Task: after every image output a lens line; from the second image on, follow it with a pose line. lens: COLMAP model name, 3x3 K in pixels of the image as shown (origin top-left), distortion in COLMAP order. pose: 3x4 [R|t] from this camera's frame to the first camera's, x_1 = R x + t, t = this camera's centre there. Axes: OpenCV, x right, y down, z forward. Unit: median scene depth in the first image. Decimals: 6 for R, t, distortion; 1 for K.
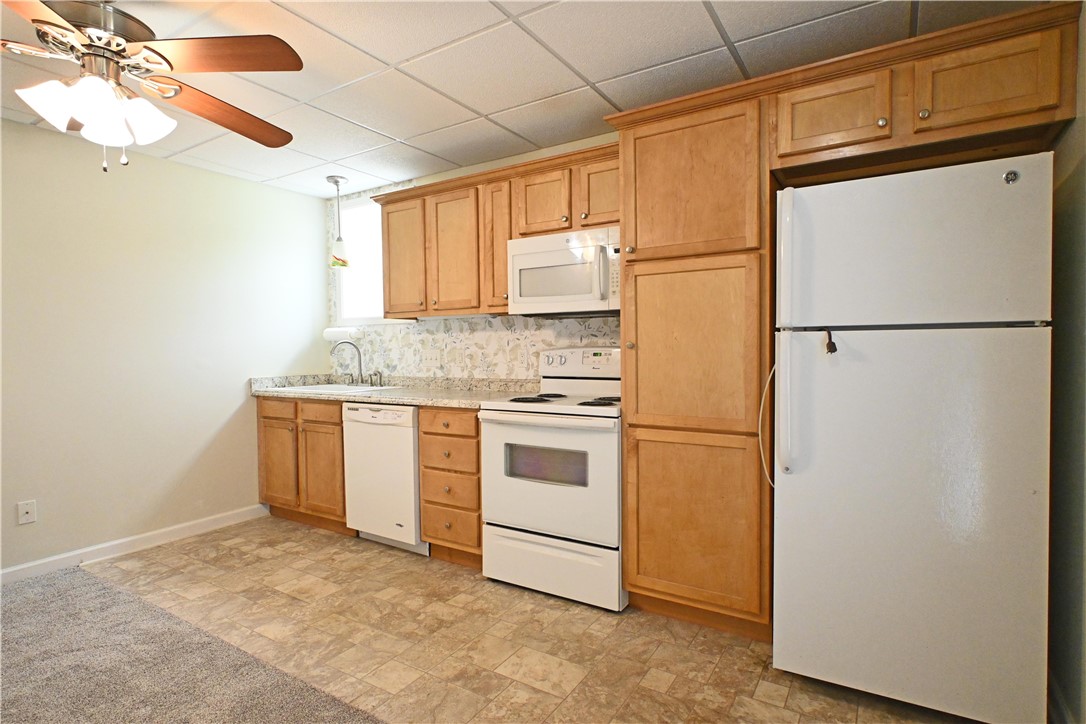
lens RADIAL K [[556.8, 0, 543.0], [0, 556.8, 362.0], [0, 0, 1]] dist [-0.001904, -0.000101]
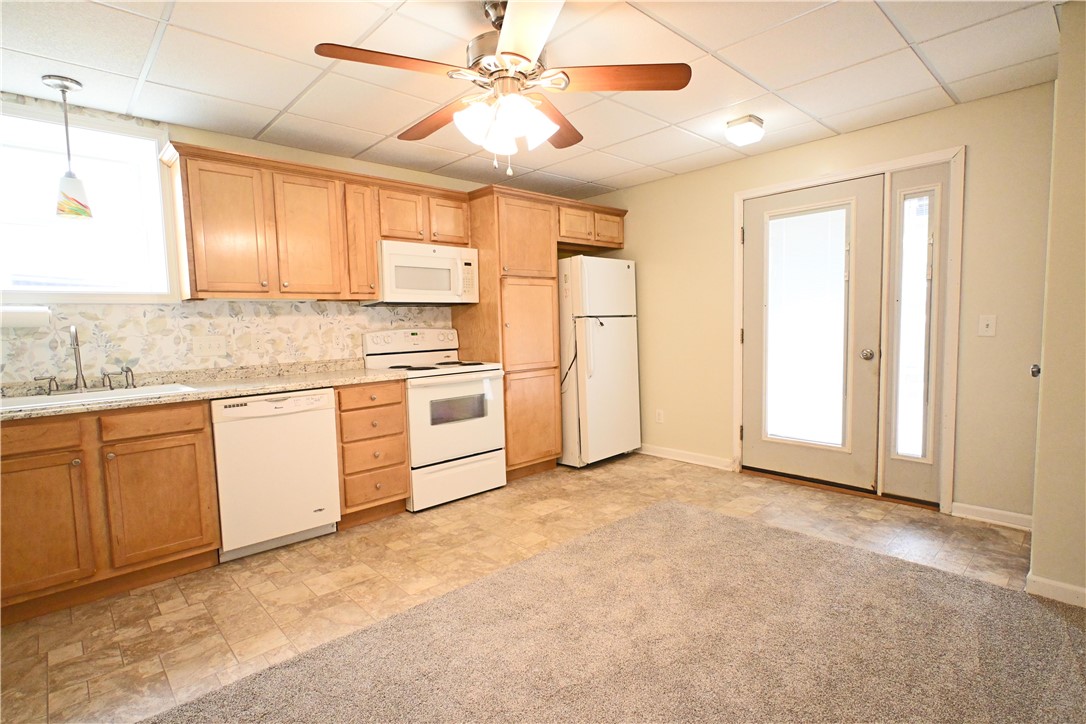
lens RADIAL K [[533.6, 0, 543.0], [0, 533.6, 362.0], [0, 0, 1]] dist [0.001127, 0.000457]
pose [[0.258859, -0.067491, 0.963554, -1.075173], [0.051475, 0.997102, 0.056012, -0.002567], [-0.964543, 0.035100, 0.261583, 0.365443]]
